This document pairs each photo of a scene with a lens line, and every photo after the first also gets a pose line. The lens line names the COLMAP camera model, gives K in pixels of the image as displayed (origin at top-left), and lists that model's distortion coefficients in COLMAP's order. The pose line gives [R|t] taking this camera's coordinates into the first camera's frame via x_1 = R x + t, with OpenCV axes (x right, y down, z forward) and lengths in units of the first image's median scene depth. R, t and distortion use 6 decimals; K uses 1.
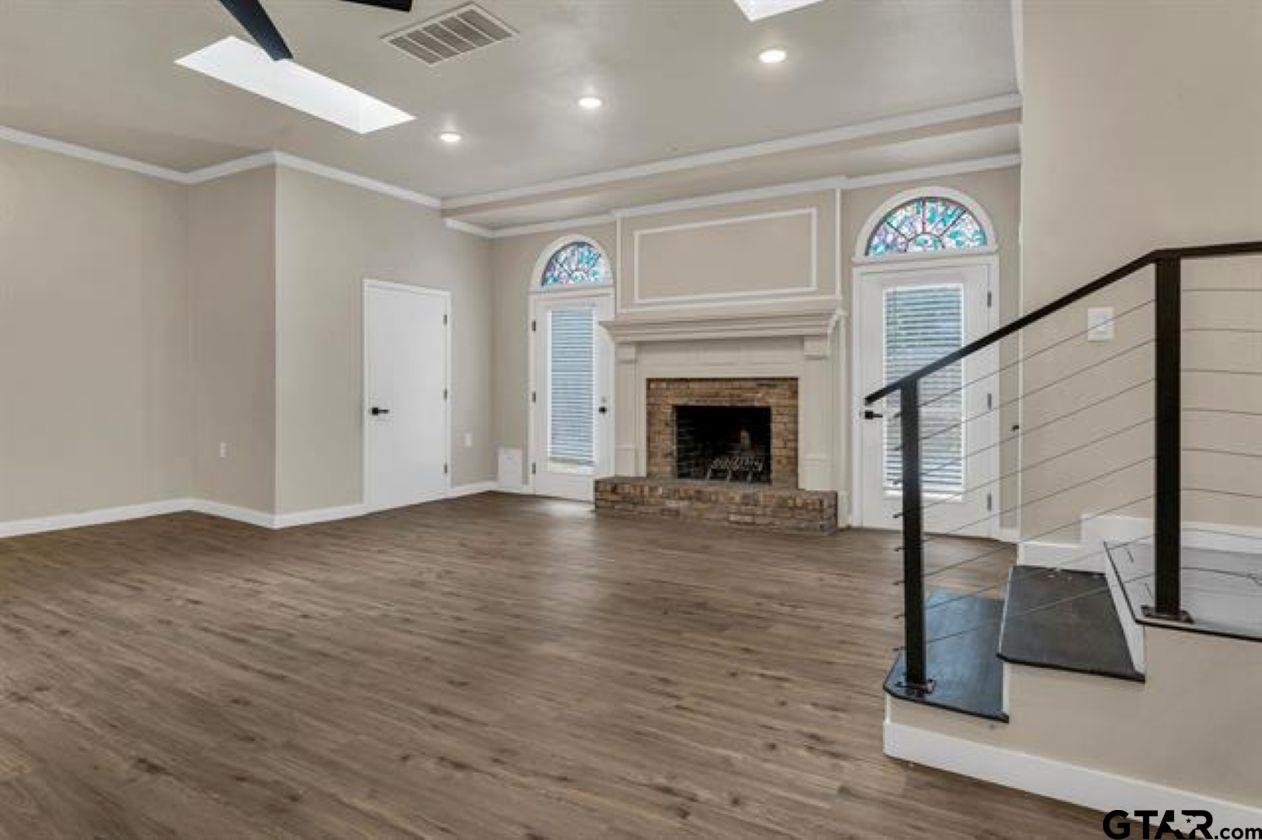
lens RADIAL K [[674.0, 0, 627.9], [0, 674.0, 388.3], [0, 0, 1]] dist [-0.008019, 0.004414]
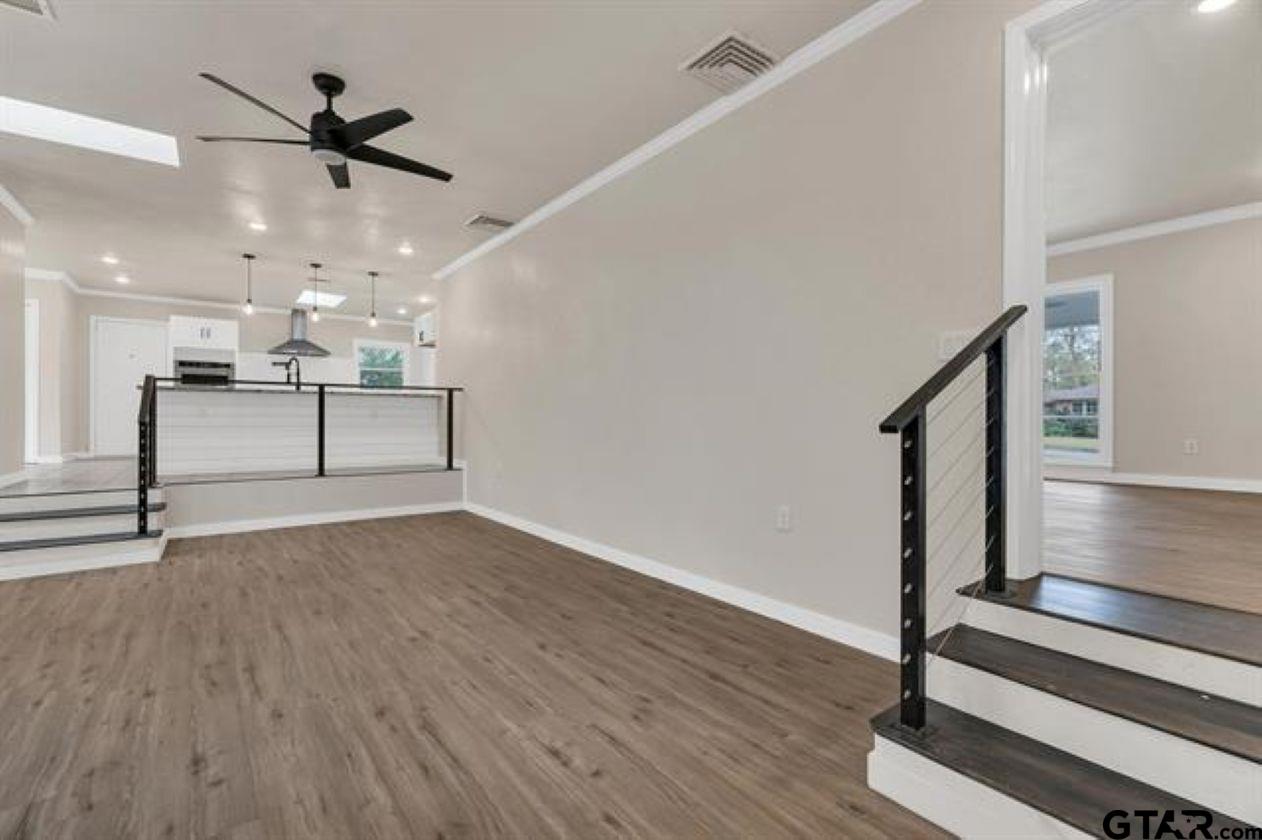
lens RADIAL K [[587.7, 0, 638.6], [0, 587.7, 422.0], [0, 0, 1]] dist [-0.001907, -0.000154]
pose [[-0.921668, -0.006253, 0.387929, -0.723009], [-0.006245, 0.999980, 0.001283, 0.002457], [-0.387929, -0.001240, -0.921688, 0.791584]]
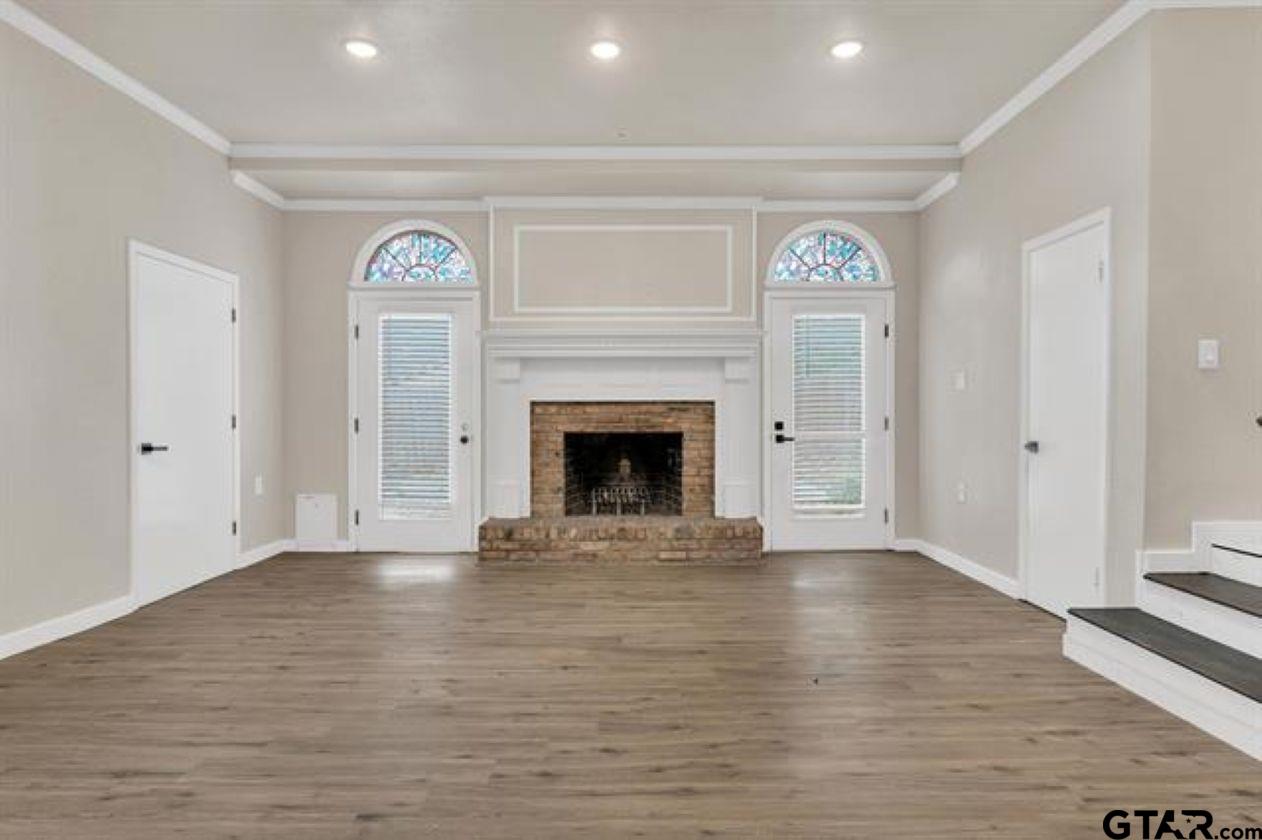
lens RADIAL K [[674.0, 0, 635.4], [0, 674.0, 414.8], [0, 0, 1]] dist [-0.008019, 0.004414]
pose [[0.864206, -0.002790, 0.503130, -0.316022], [0.002016, 0.999996, 0.002083, 0.001021], [-0.503134, -0.000786, 0.864208, 0.223060]]
